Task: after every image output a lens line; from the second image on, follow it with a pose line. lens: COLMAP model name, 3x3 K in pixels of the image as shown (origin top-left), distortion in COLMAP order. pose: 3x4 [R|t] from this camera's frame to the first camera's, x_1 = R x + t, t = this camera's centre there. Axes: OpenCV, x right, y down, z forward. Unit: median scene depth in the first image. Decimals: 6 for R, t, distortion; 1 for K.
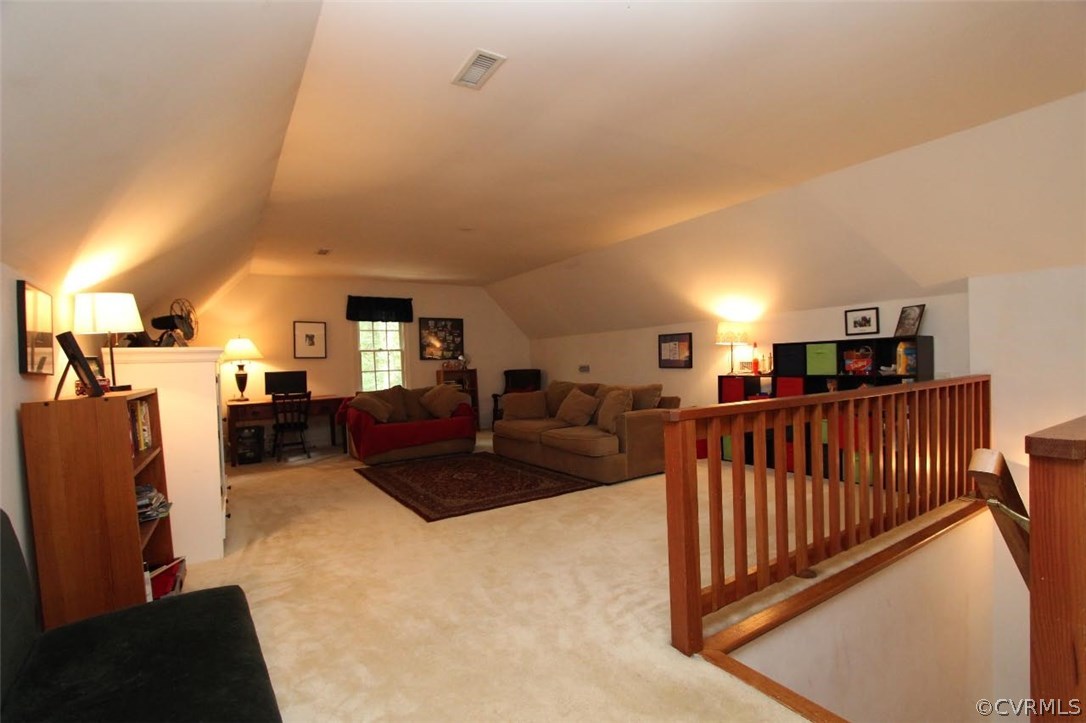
lens RADIAL K [[500.3, 0, 546.4], [0, 500.3, 364.1], [0, 0, 1]] dist [0.001788, 0.000086]
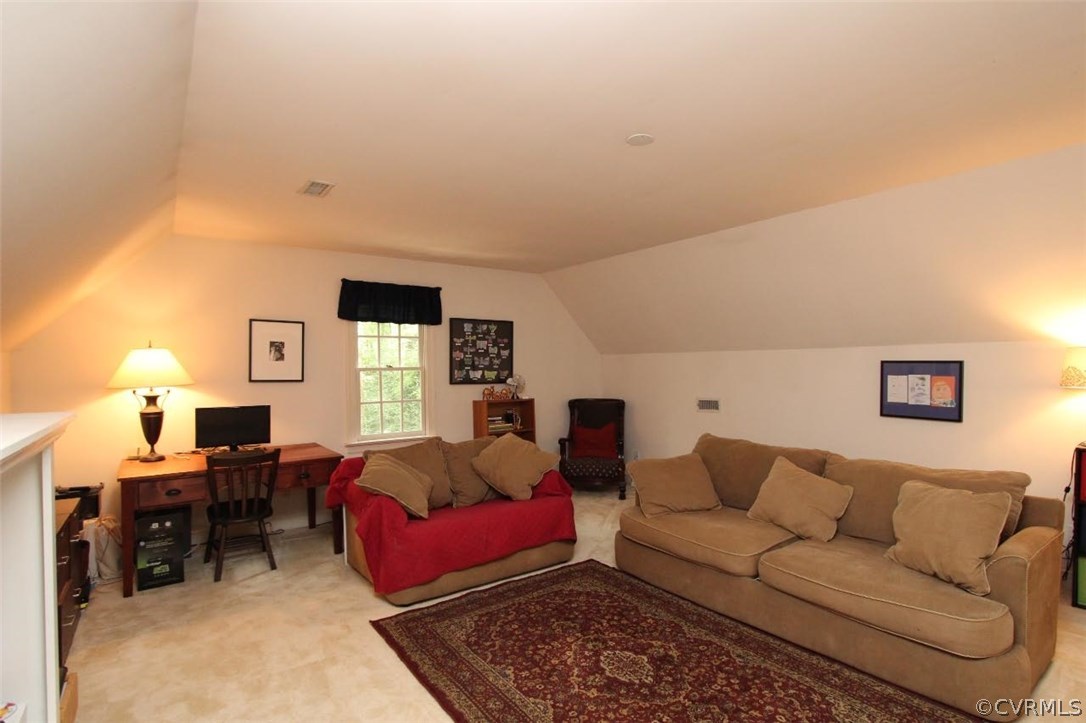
lens RADIAL K [[526.8, 0, 541.0], [0, 526.8, 365.4], [0, 0, 1]] dist [-0.000773, -0.000039]
pose [[0.998405, 0.024755, 0.050750, -0.187883], [-0.024619, 0.999691, -0.003306, -0.036233], [-0.050816, 0.002051, 0.998706, 0.354001]]
